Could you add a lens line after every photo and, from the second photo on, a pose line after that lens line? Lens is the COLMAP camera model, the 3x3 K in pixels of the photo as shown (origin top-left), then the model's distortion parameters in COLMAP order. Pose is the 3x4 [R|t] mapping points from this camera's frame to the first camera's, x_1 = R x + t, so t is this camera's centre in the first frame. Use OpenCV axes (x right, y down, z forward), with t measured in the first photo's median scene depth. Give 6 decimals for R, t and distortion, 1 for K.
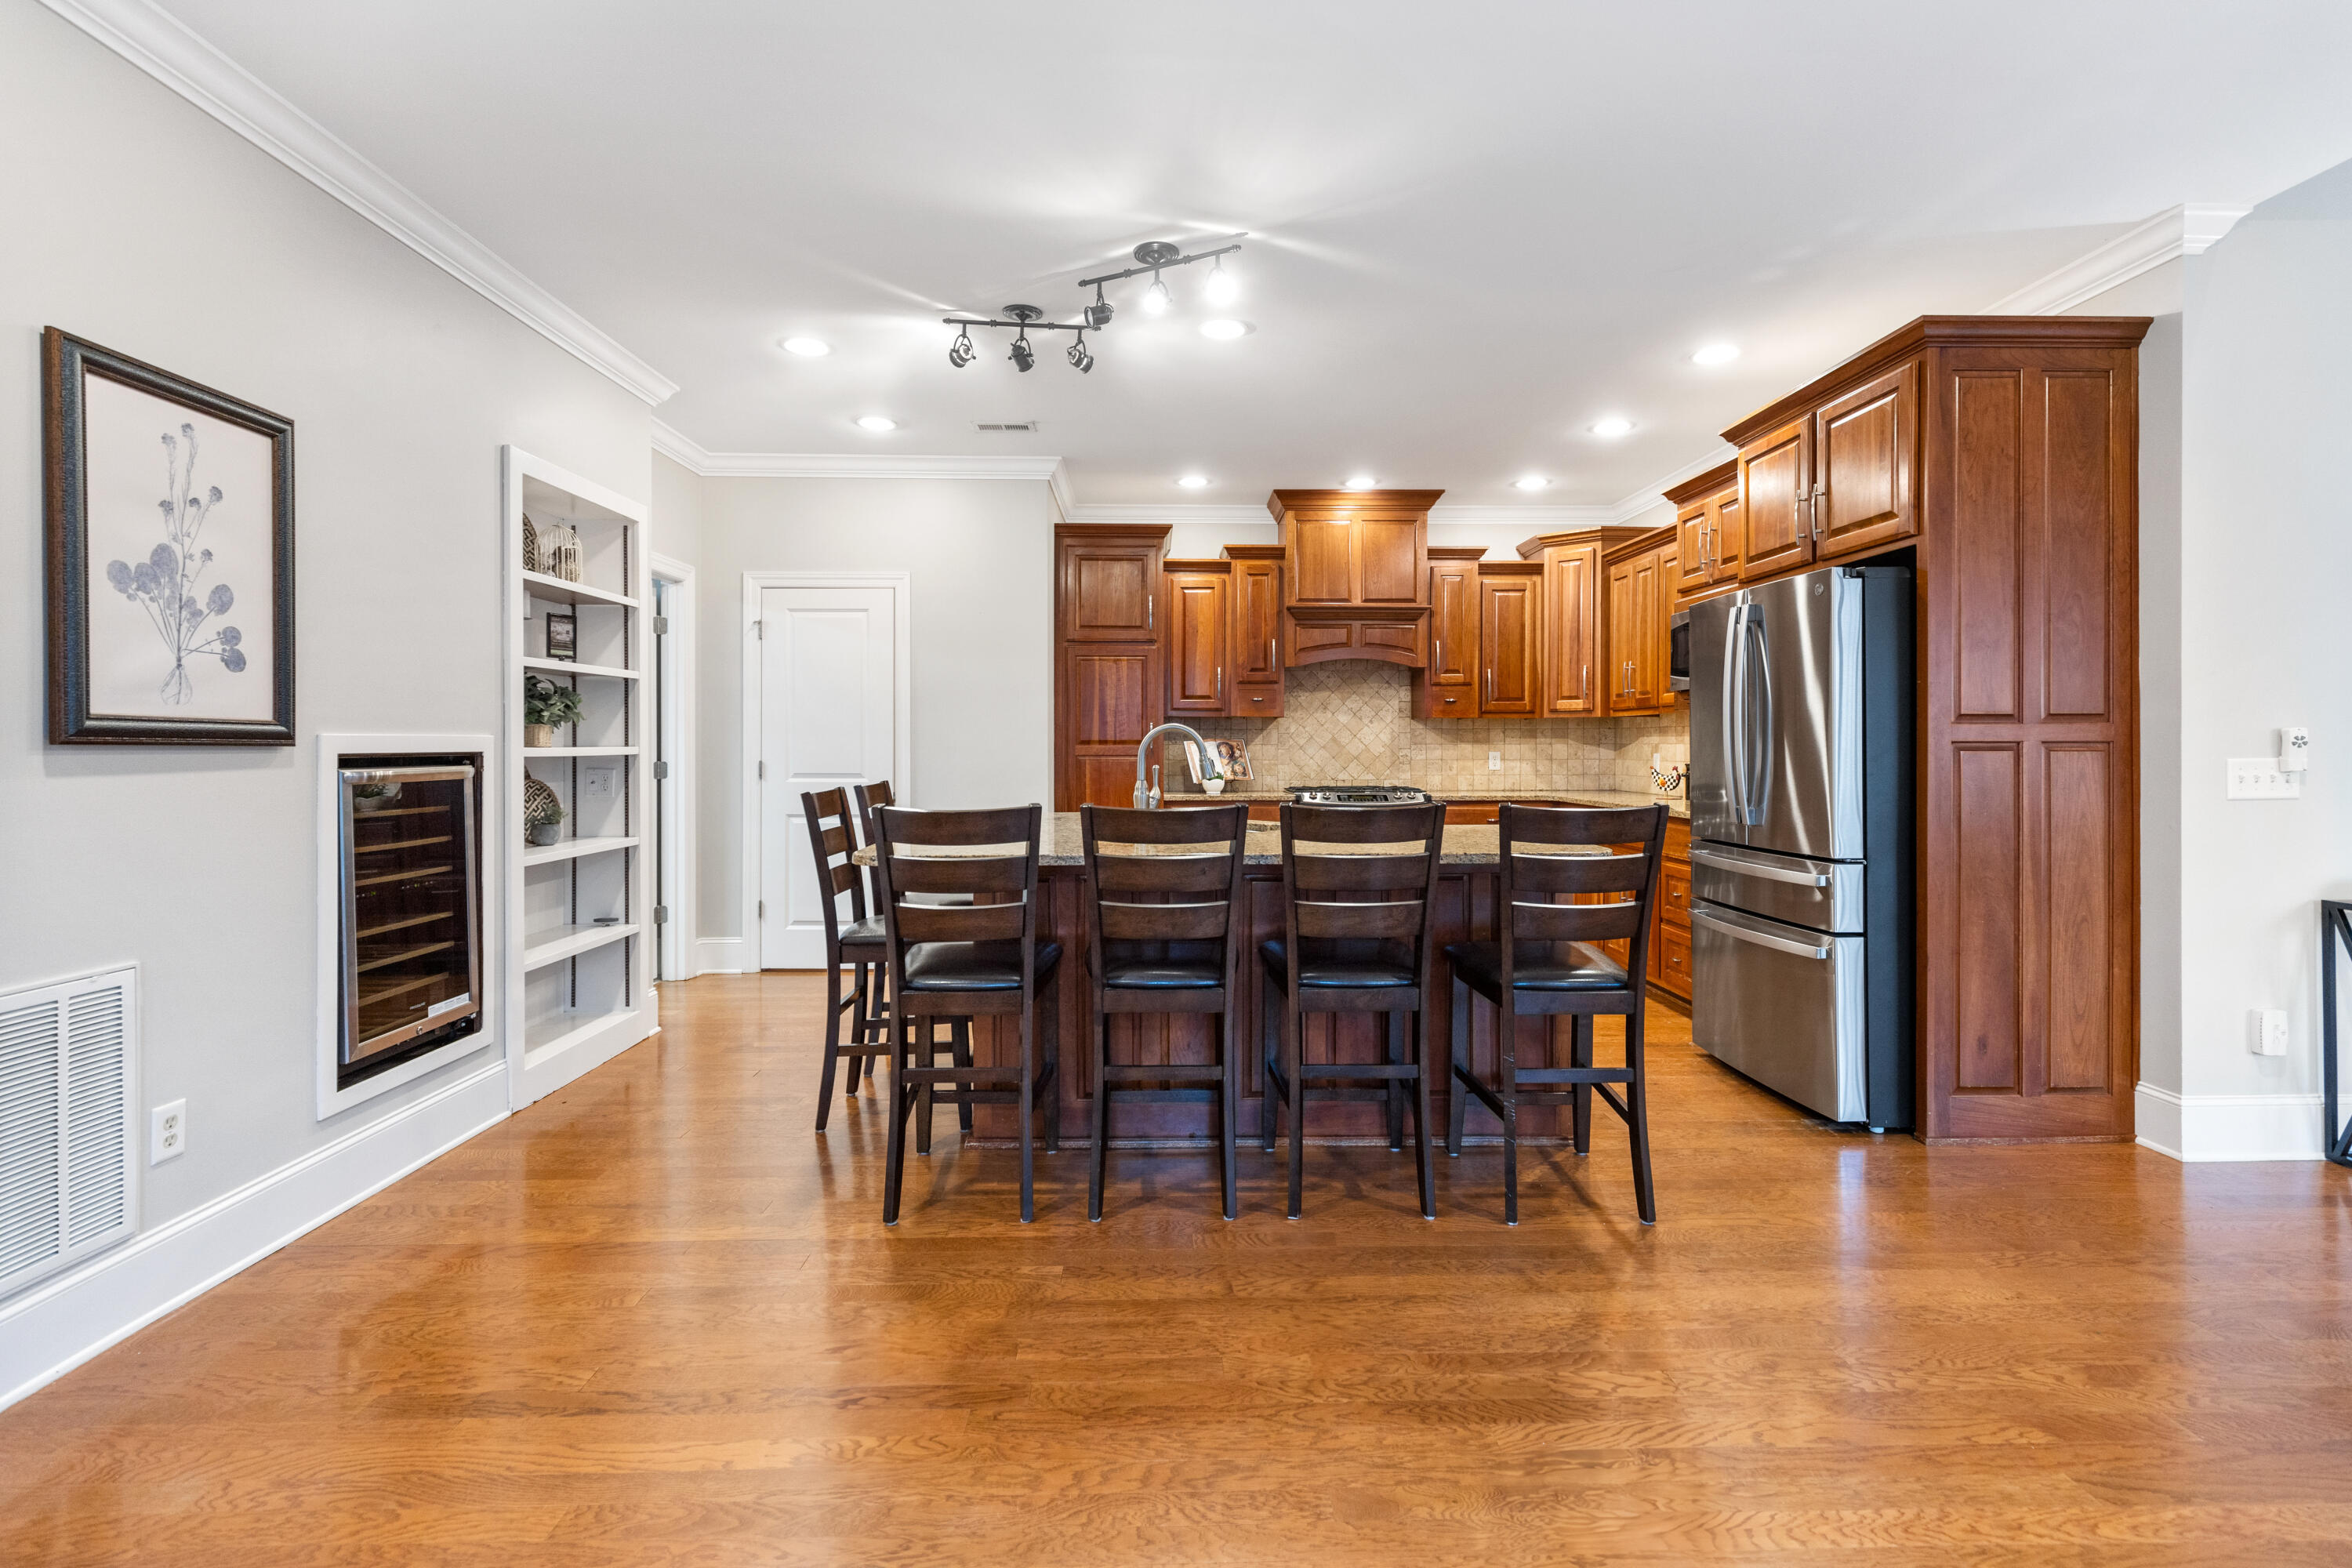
lens RADIAL K [[1062.3, 0, 1179.4], [0, 1062.3, 754.9], [0, 0, 1]] dist [0.008497, -0.000962]
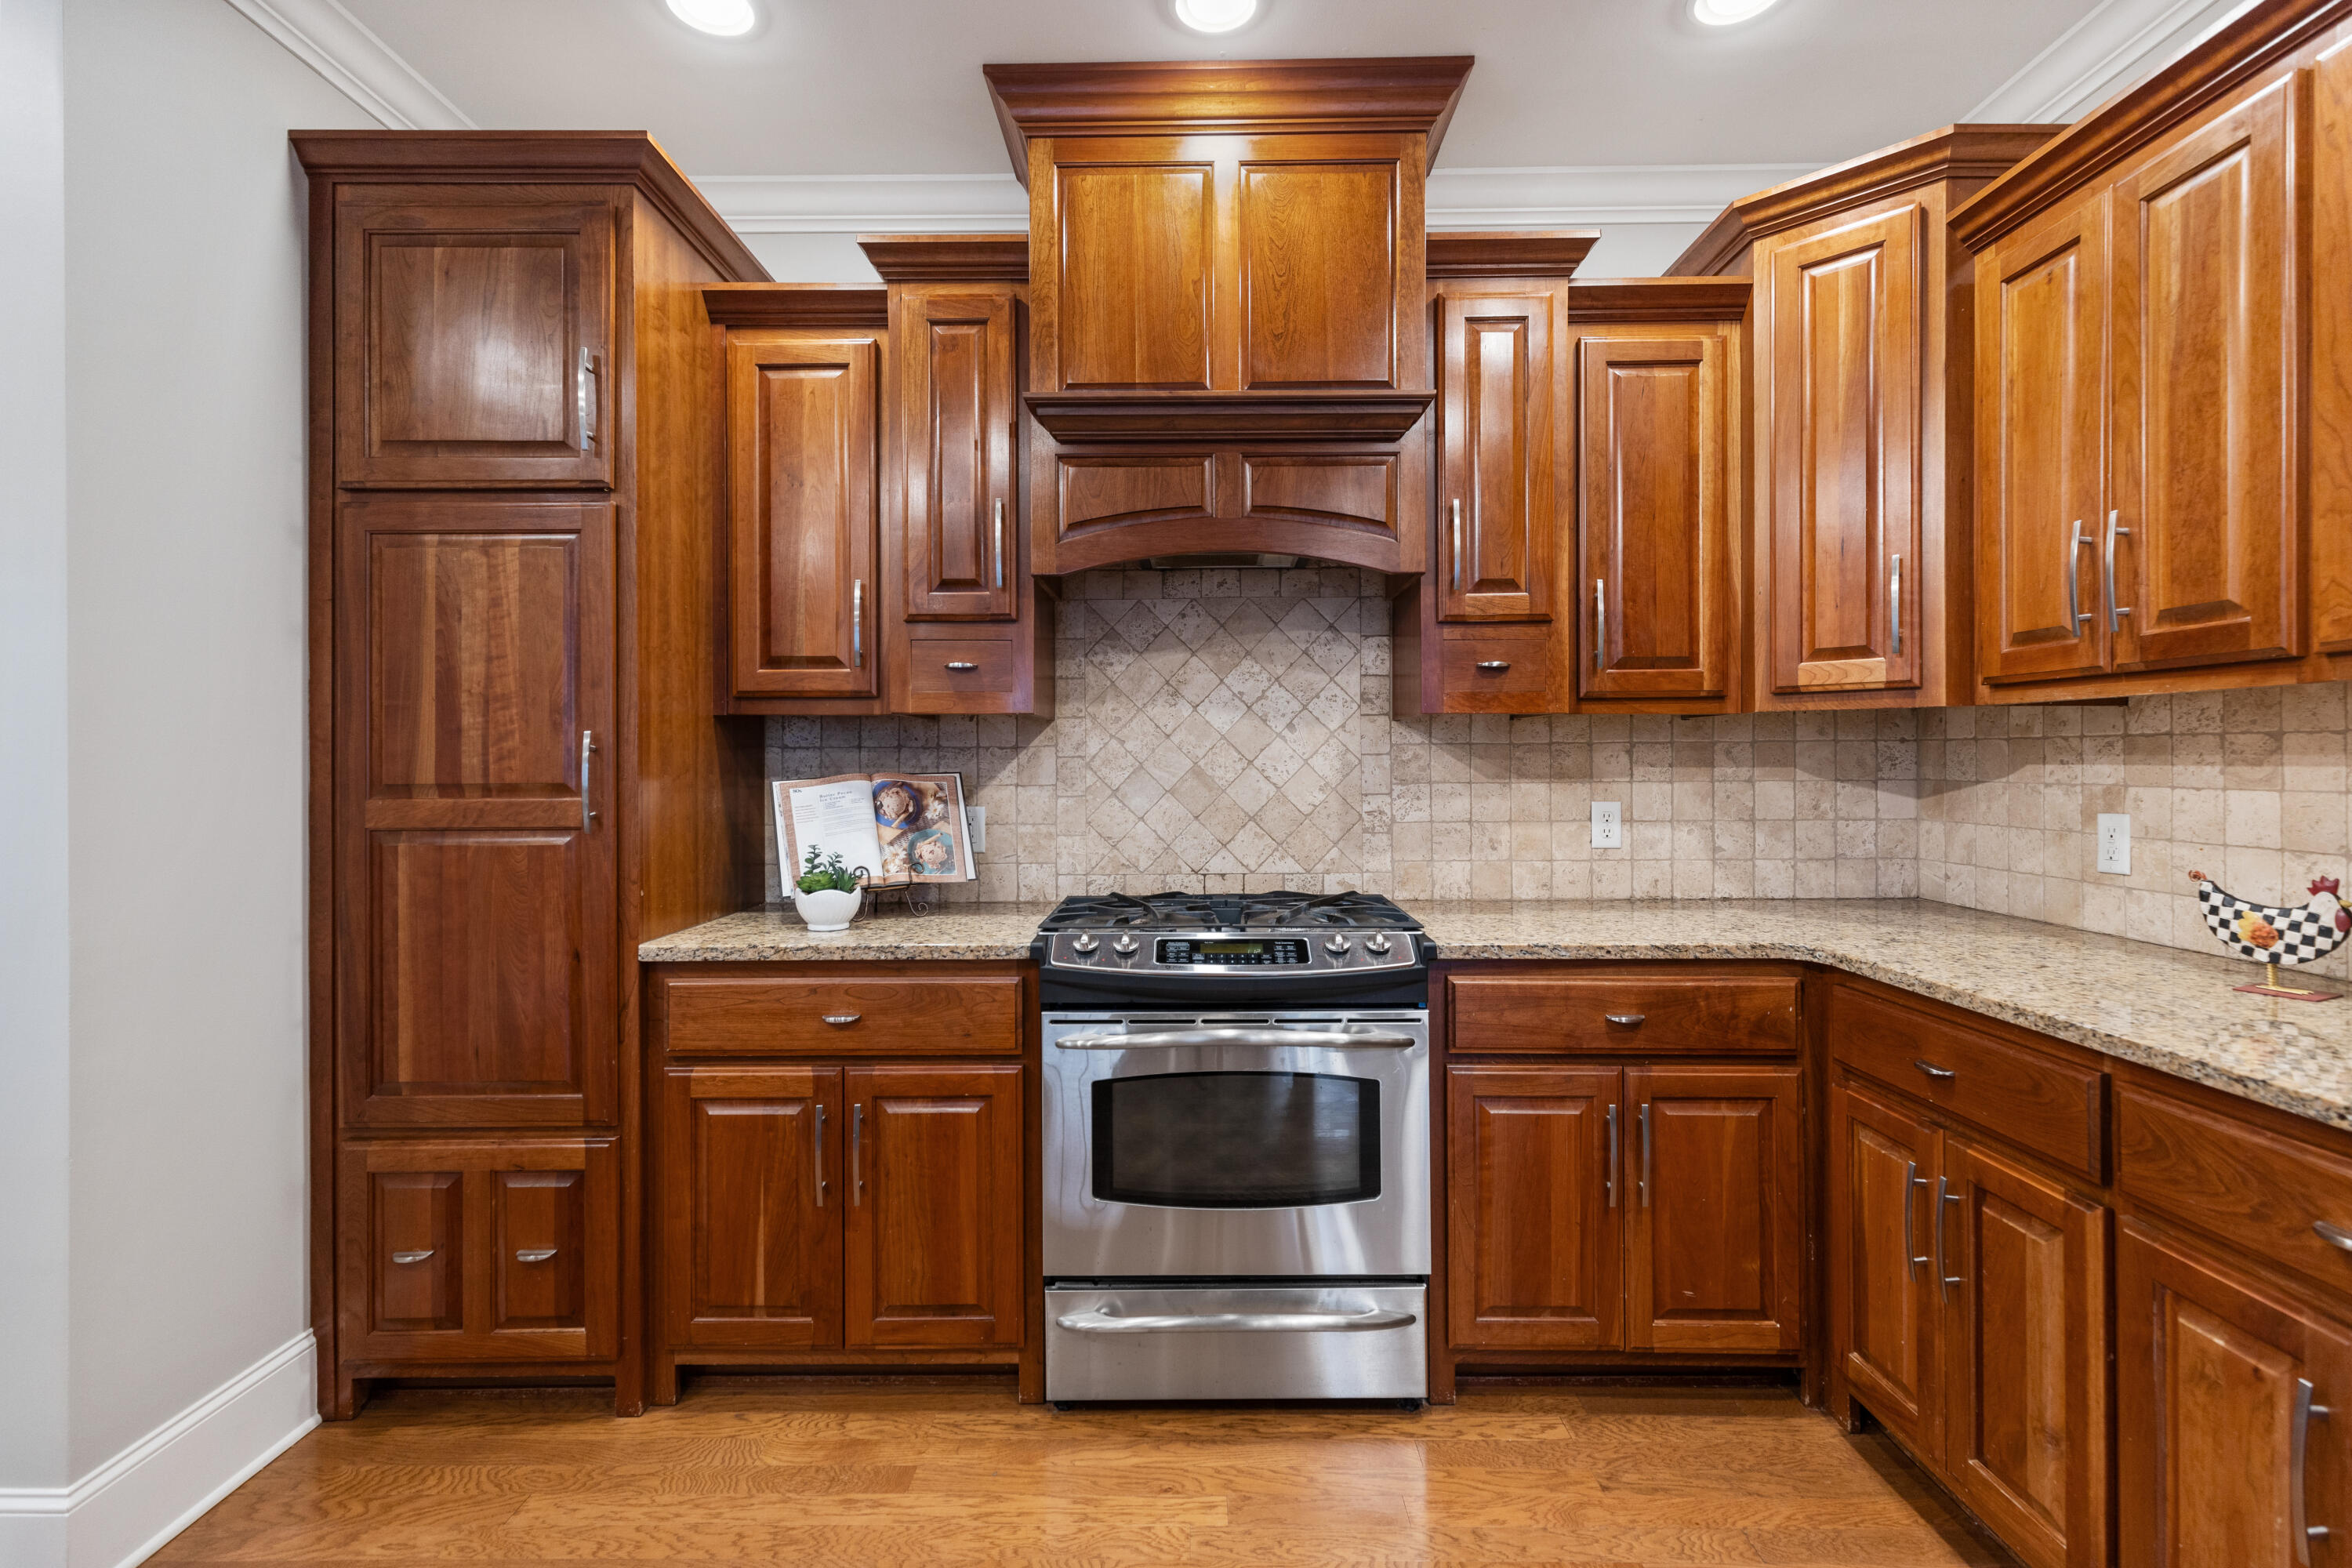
lens RADIAL K [[1062.3, 0, 1179.4], [0, 1062.3, 754.9], [0, 0, 1]] dist [0.008497, -0.000962]
pose [[0.999461, -0.004632, -0.032514, 0.182855], [0.004168, 0.999889, -0.014335, -0.018314], [0.032577, 0.014192, 0.999368, 0.725937]]
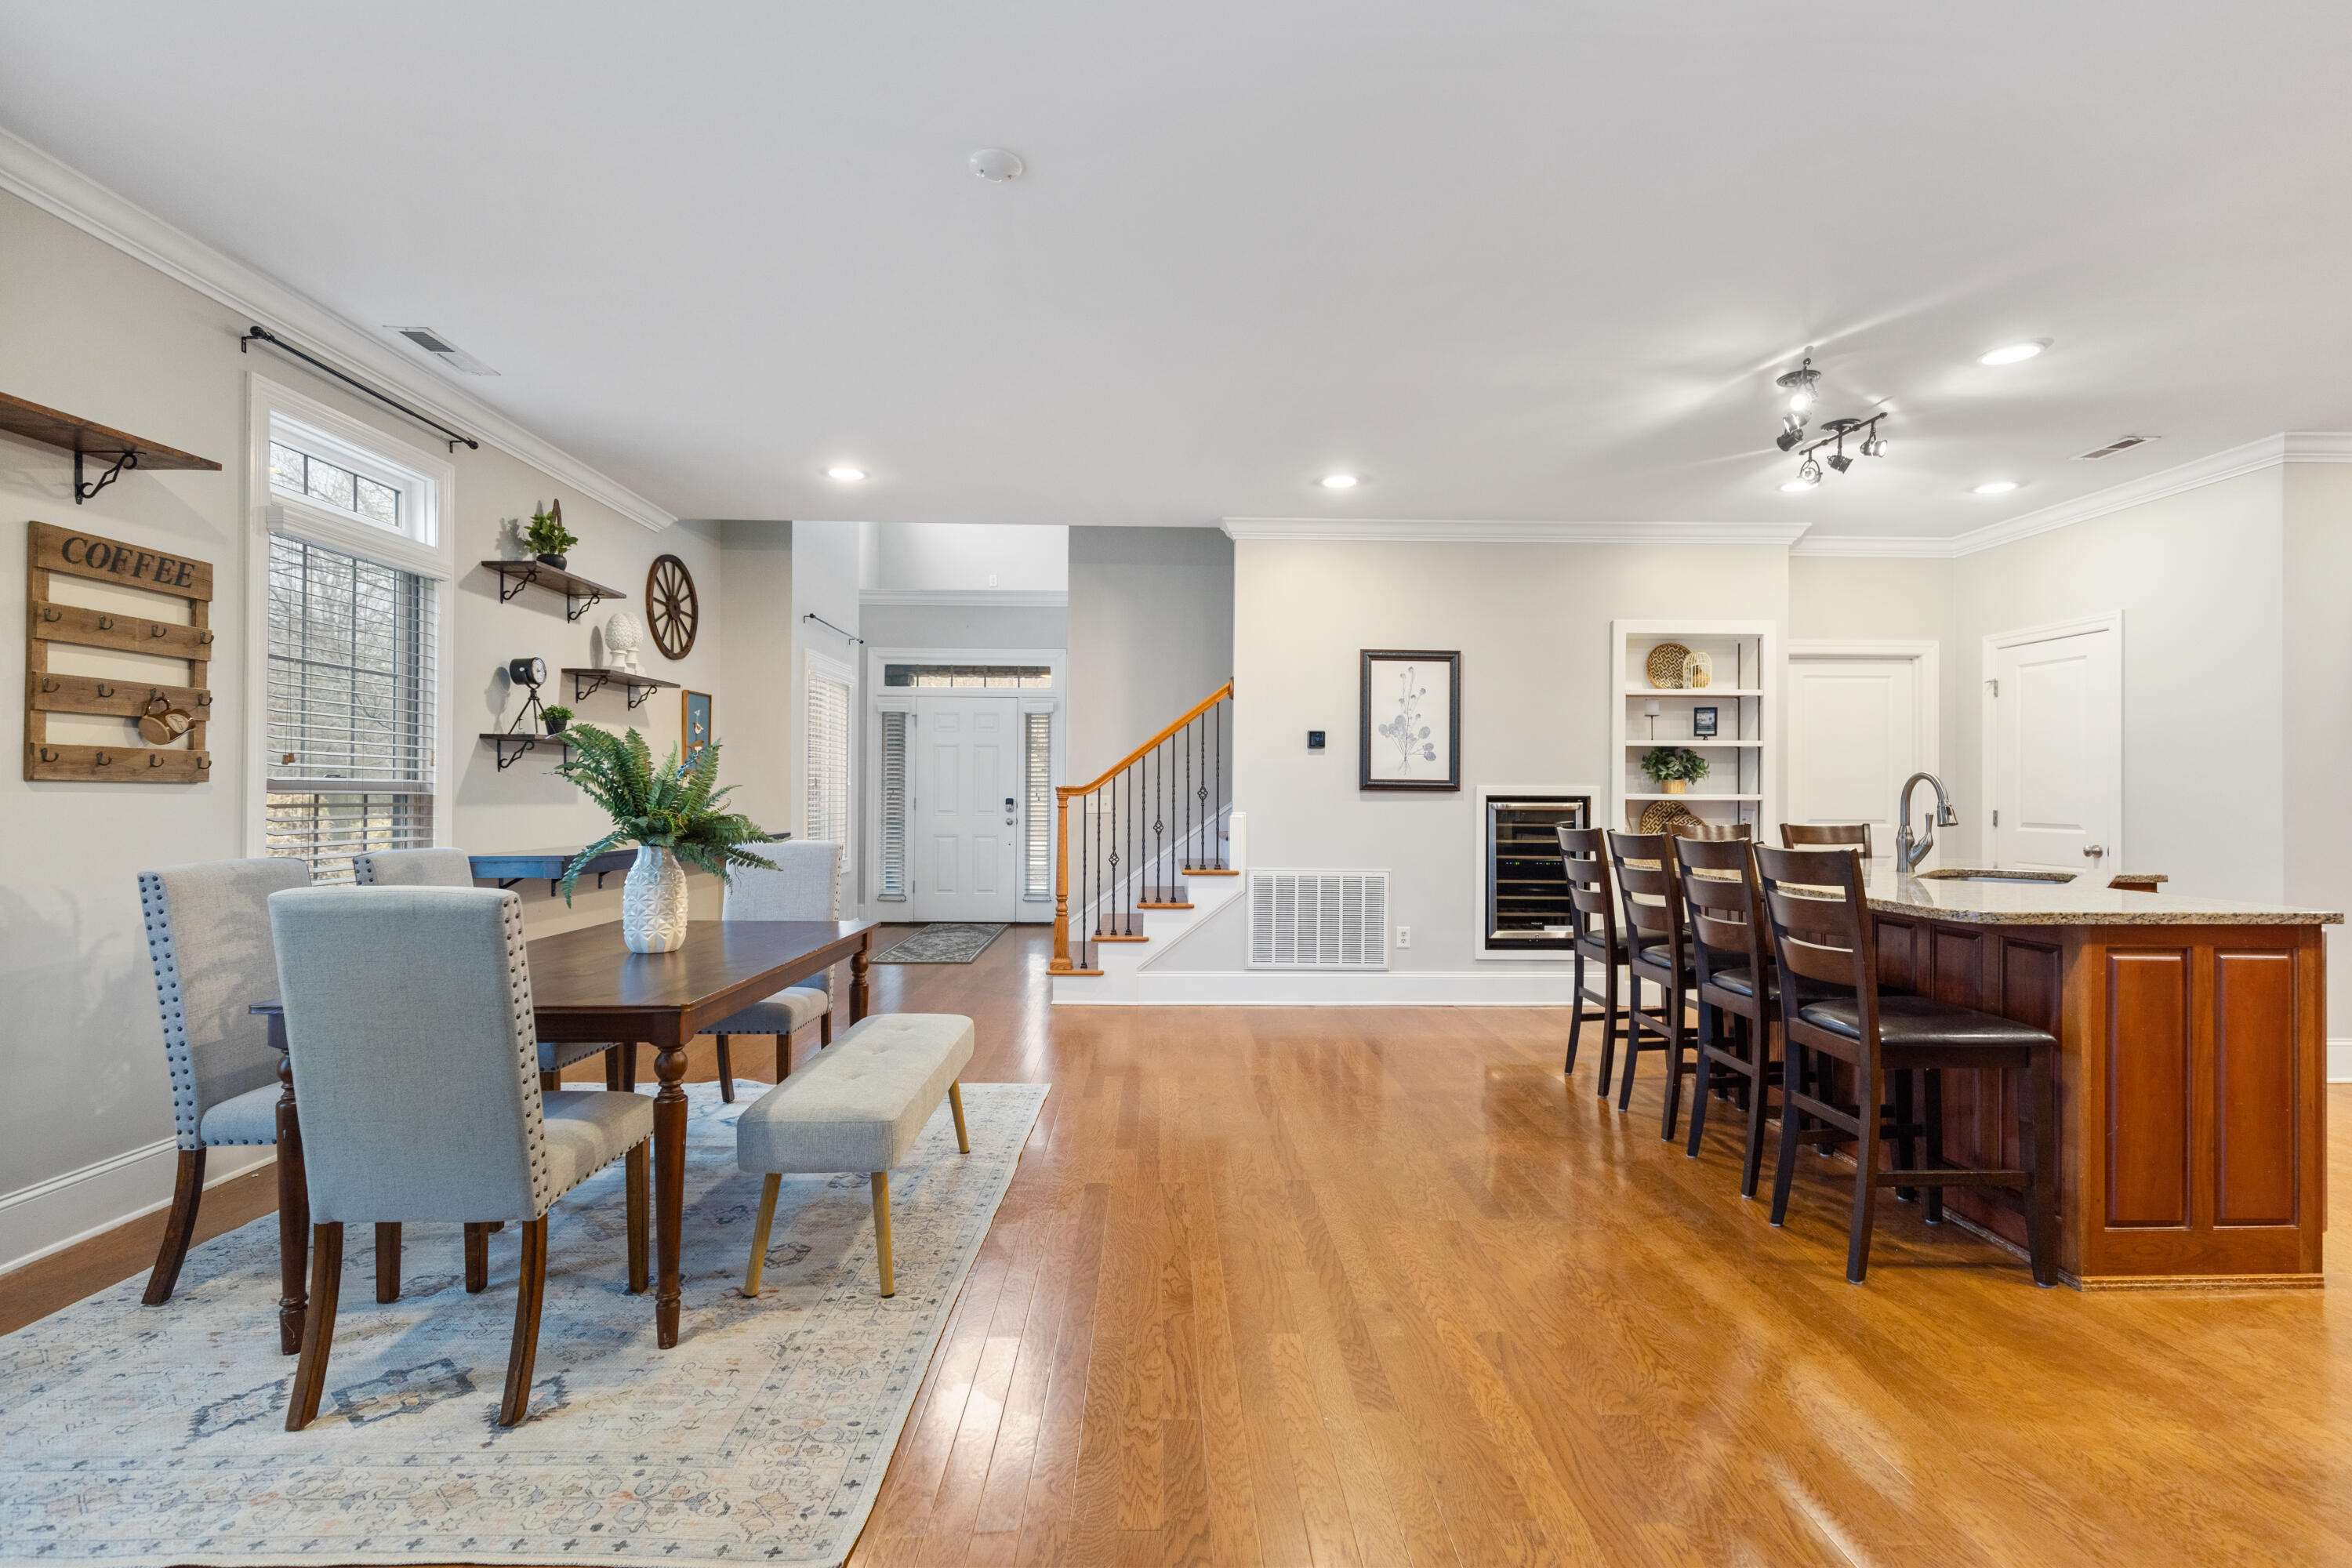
lens RADIAL K [[1048.2, 0, 1187.0], [0, 1048.2, 780.2], [0, 0, 1]] dist [0.006979, -0.000281]
pose [[0.004373, -0.011896, -0.999920, 0.658398], [-0.017969, 0.999767, -0.011973, 0.002550], [0.999829, 0.018020, 0.004159, 0.182692]]
